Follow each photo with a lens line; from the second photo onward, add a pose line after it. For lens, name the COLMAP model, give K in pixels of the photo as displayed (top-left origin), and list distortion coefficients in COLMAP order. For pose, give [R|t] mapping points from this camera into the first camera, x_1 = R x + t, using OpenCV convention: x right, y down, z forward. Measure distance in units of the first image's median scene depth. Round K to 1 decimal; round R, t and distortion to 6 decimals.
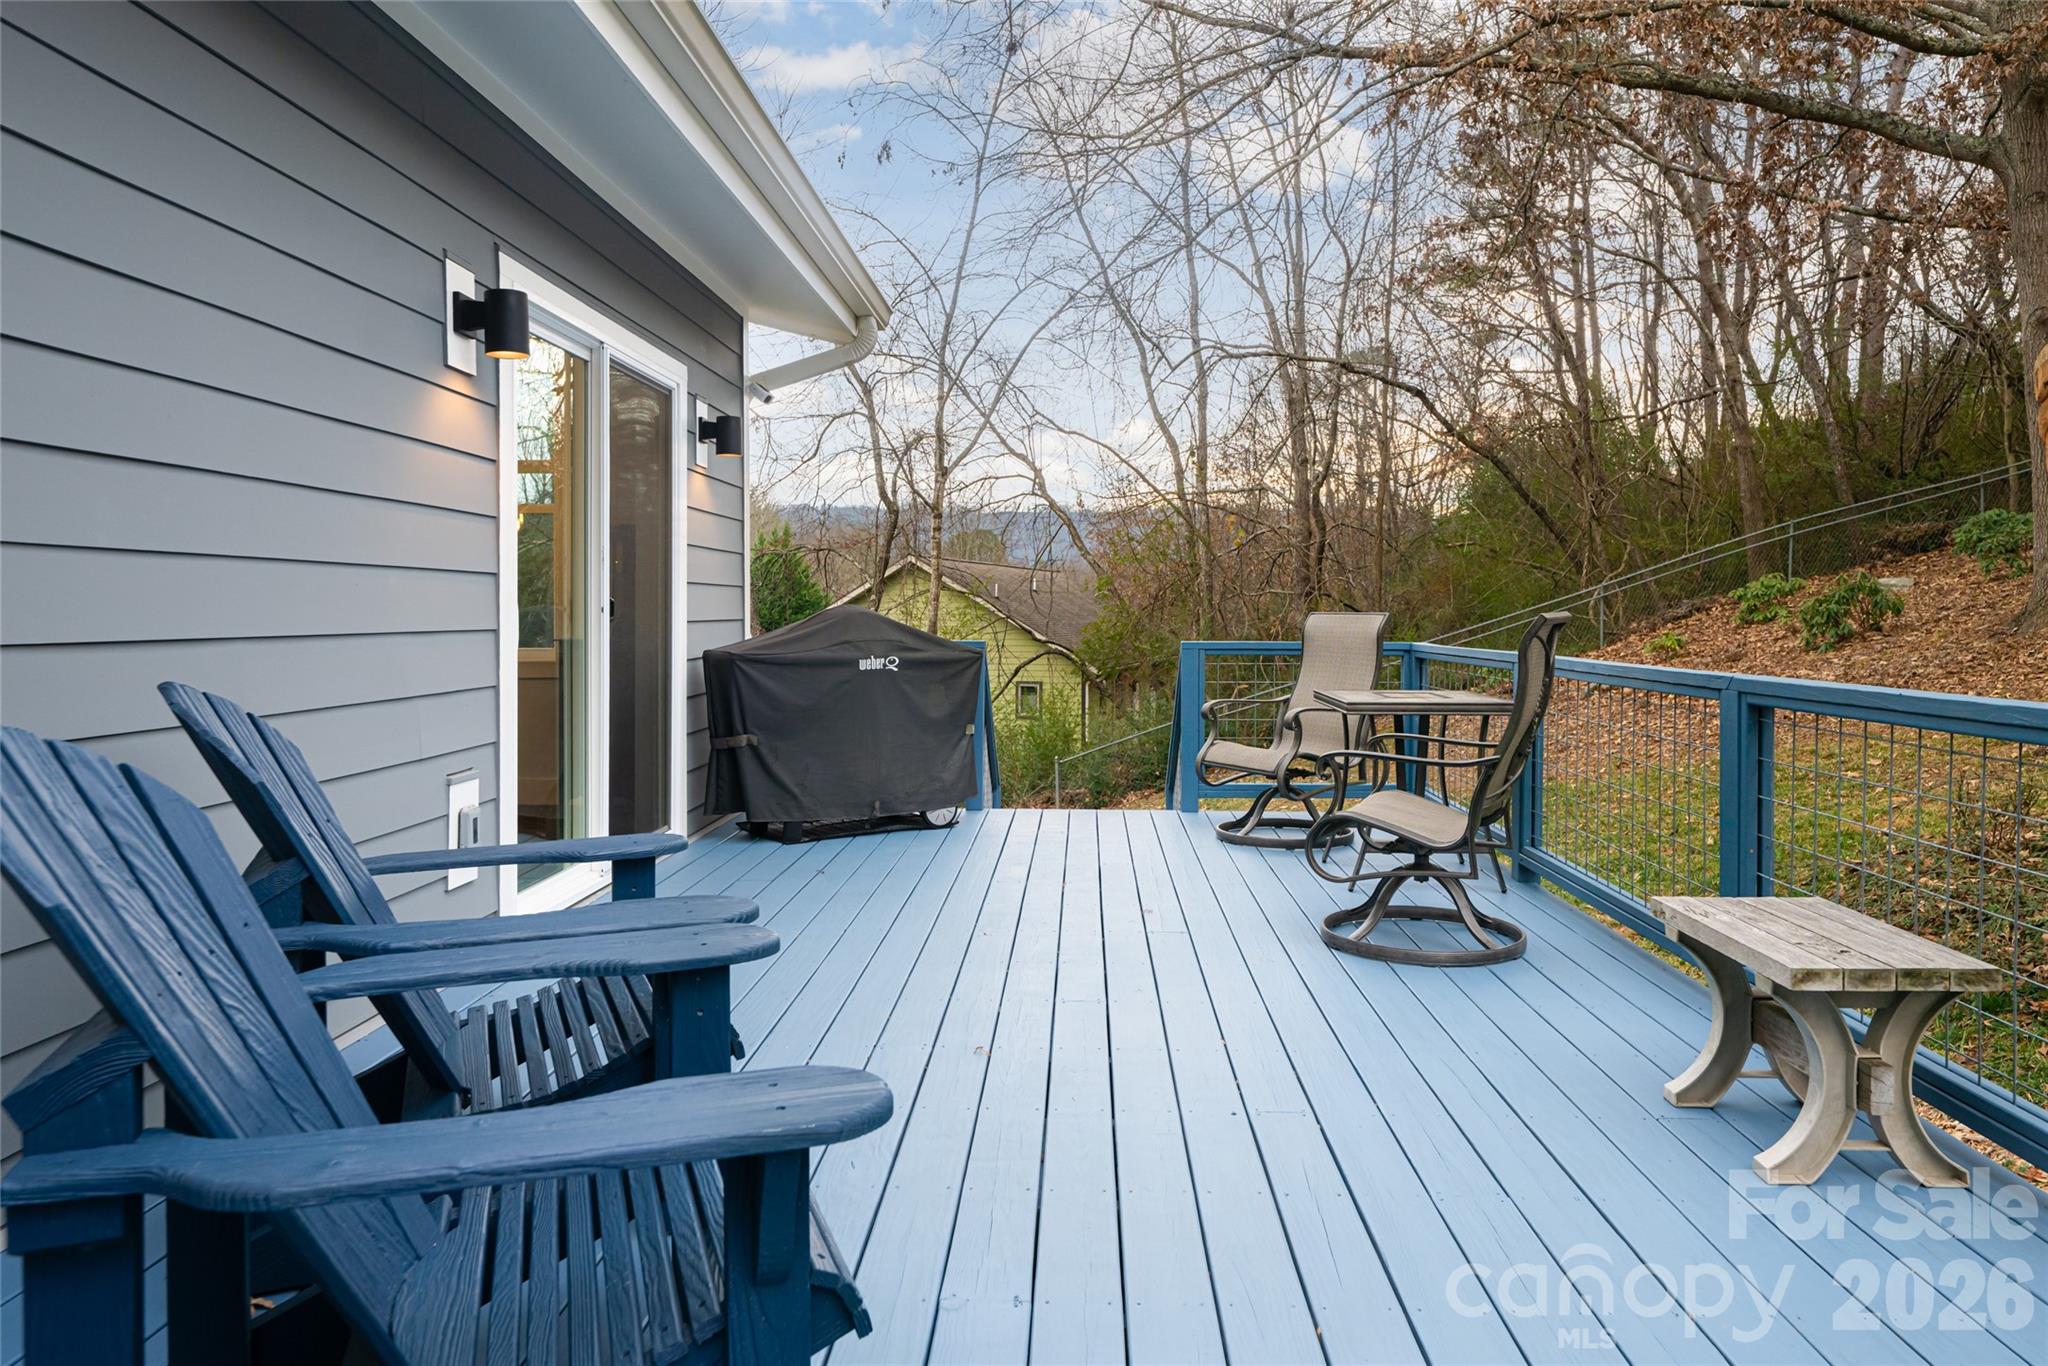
lens RADIAL K [[1320.7, 0, 1024.6], [0, 1320.7, 622.1], [0, 0, 1]] dist [-0.000495, -0.000108]
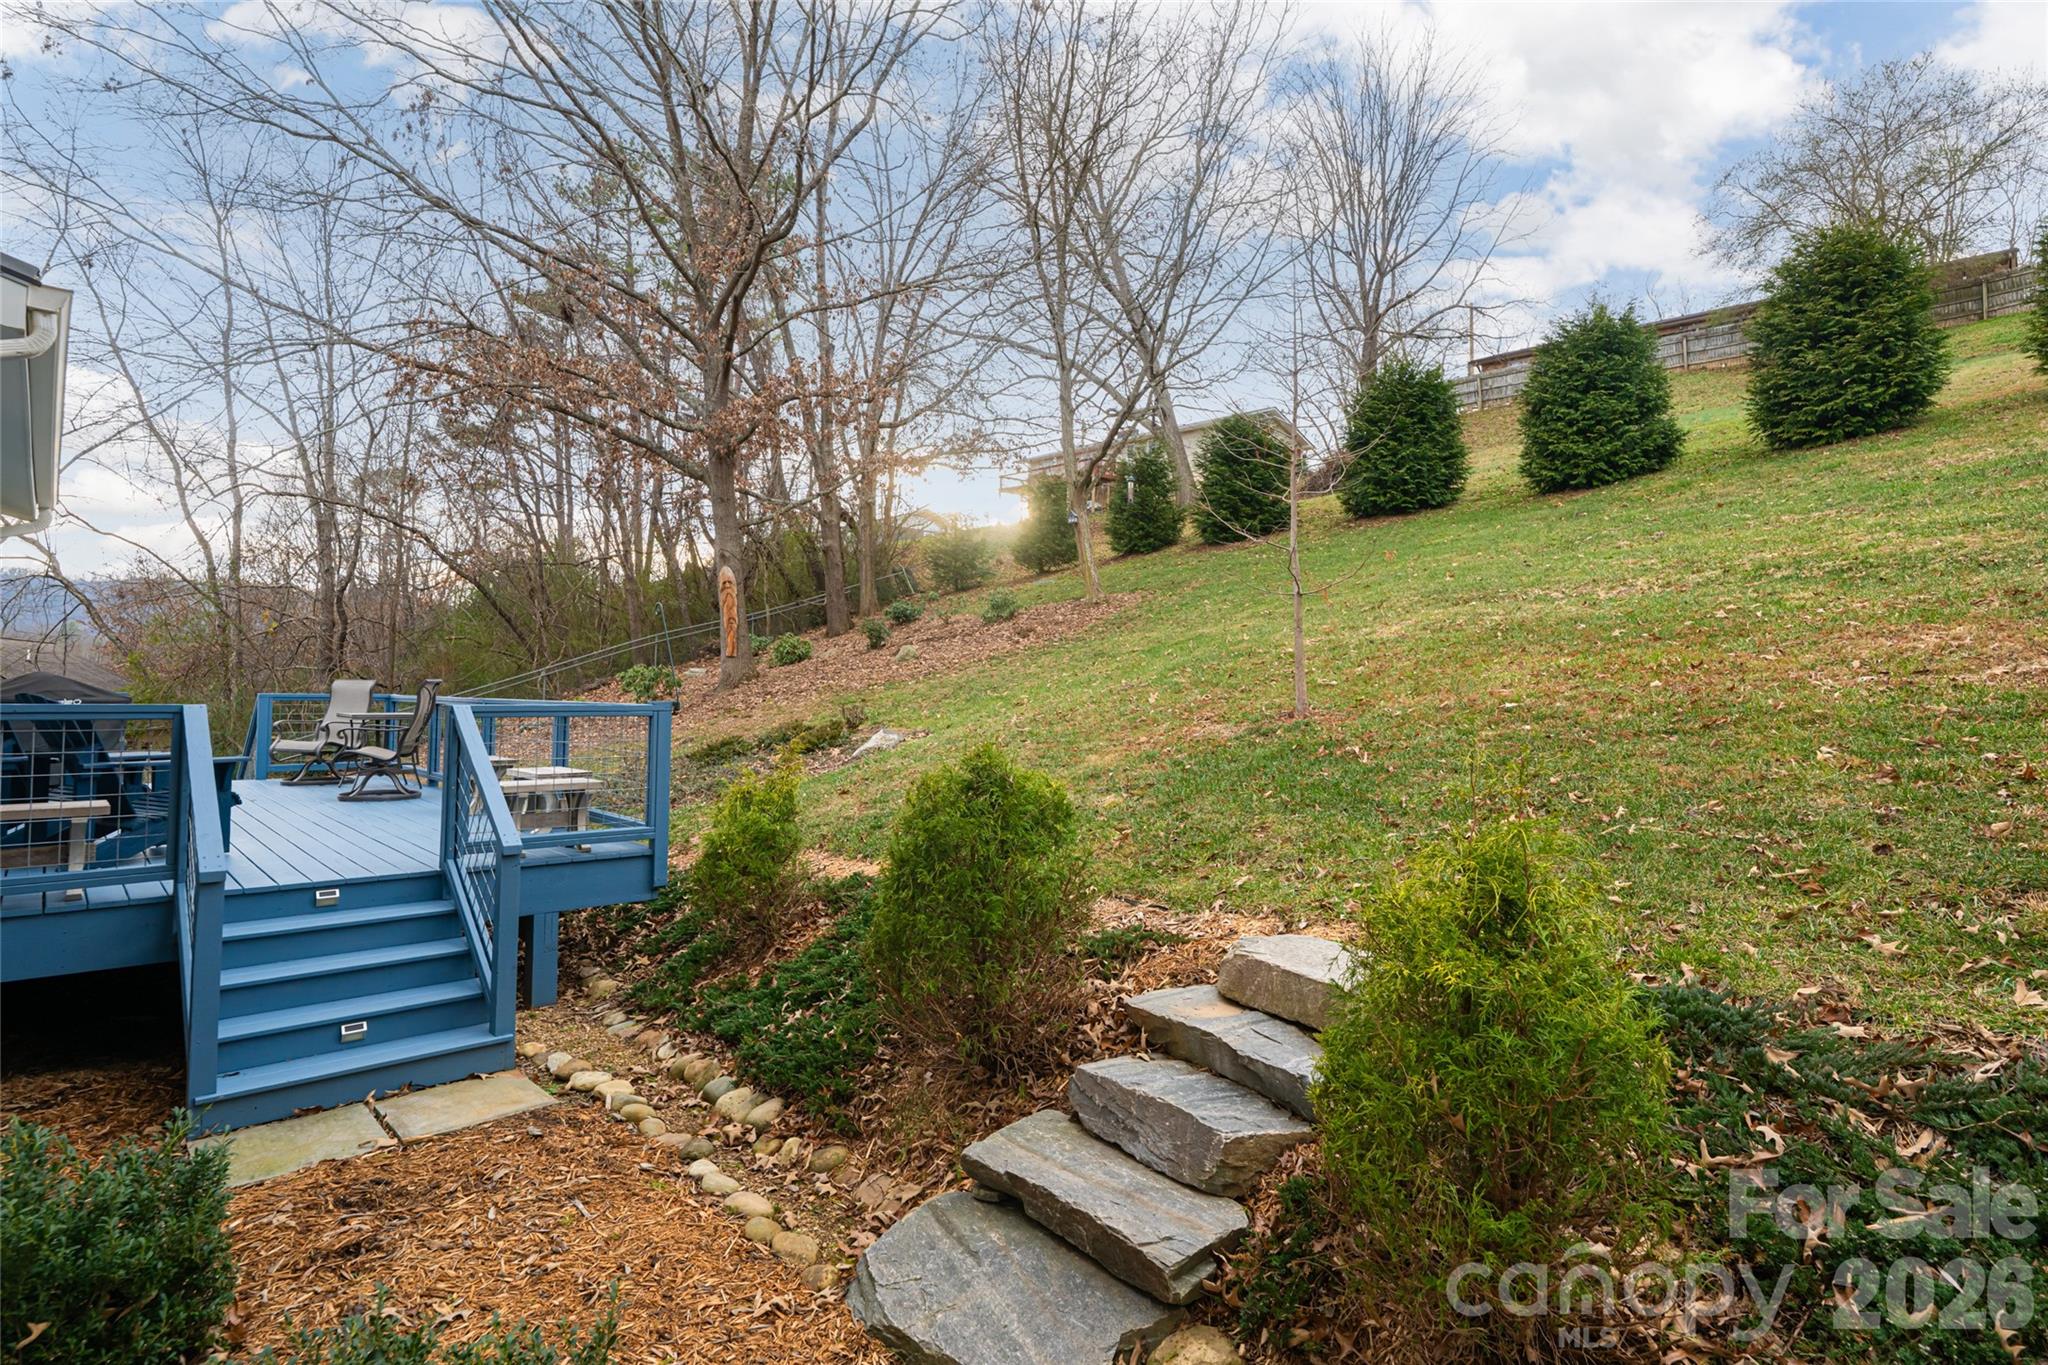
lens RADIAL K [[1012.5, 0, 1026.9], [0, 1012.5, 655.9], [0, 0, 1]] dist [0.000714, -0.000391]
pose [[0.685087, 0.033013, 0.727713, -0.055552], [-0.005047, 0.999164, -0.040576, 0.003862], [-0.728444, 0.024126, 0.684681, -0.247831]]
